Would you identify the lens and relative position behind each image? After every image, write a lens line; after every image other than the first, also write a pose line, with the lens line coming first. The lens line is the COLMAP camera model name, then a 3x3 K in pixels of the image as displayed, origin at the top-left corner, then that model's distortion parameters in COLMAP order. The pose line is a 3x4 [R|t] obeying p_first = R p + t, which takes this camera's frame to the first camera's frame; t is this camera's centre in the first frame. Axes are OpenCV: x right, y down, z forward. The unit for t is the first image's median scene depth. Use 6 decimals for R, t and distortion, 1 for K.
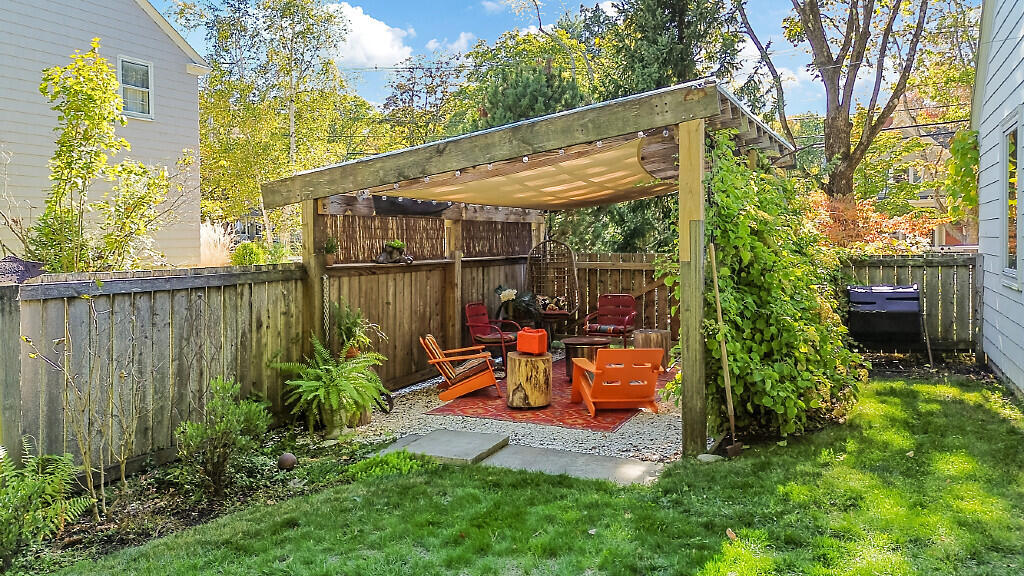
lens RADIAL K [[717.7, 0, 514.3], [0, 717.7, 267.4], [0, 0, 1]] dist [0.066124, -0.002184]
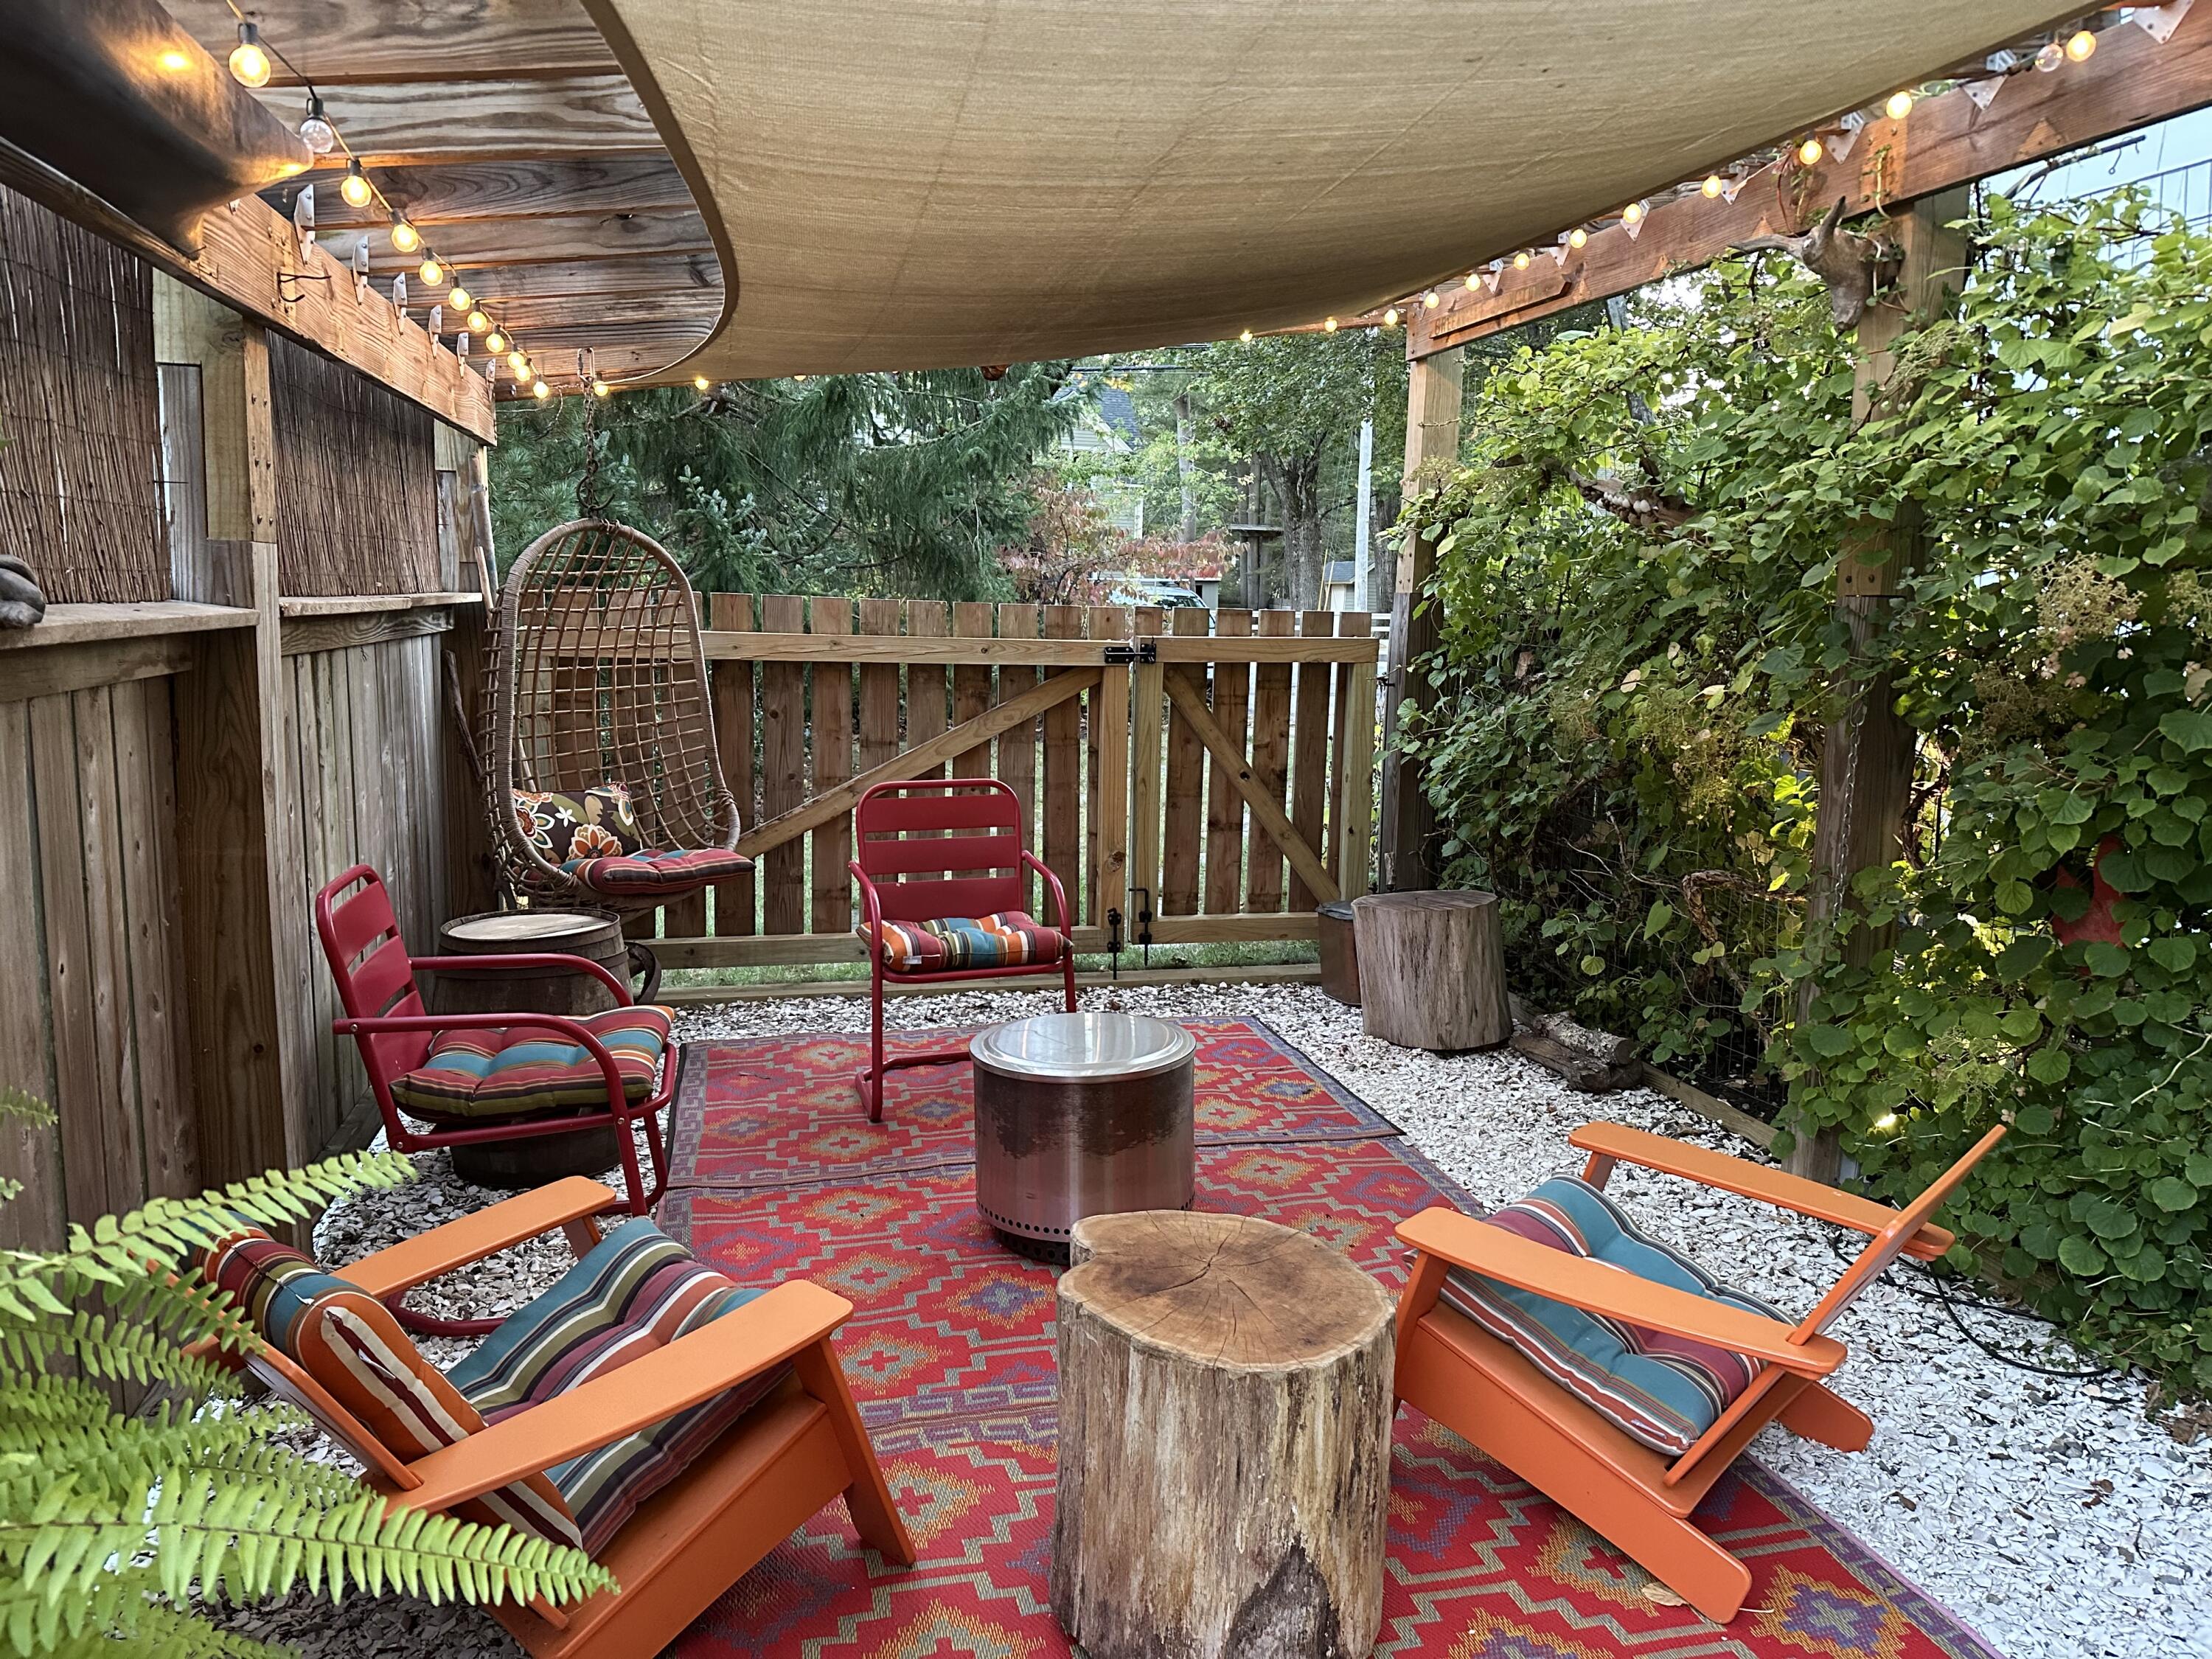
lens RADIAL K [[1525.1, 0, 1106.0], [0, 1525.1, 829.5], [0, 0, 1]] dist [-0.004380, -0.001961]
pose [[0.762669, -0.070614, 0.642923, -0.162974], [-0.005216, 0.993319, 0.115286, -0.002689], [-0.646769, -0.091278, 0.757205, 0.699660]]
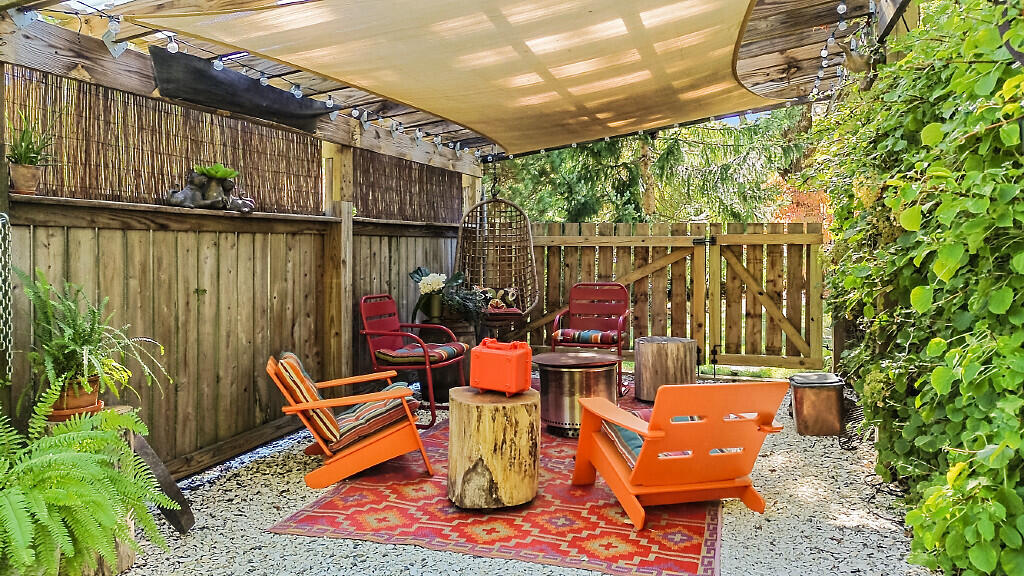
lens RADIAL K [[717.7, 0, 514.3], [0, 717.7, 267.4], [0, 0, 1]] dist [0.066124, -0.002184]
pose [[0.988947, 0.003741, 0.148222, -0.034488], [-0.002920, 0.999979, -0.005756, 0.033520], [-0.148240, 0.005260, 0.988937, 0.450943]]
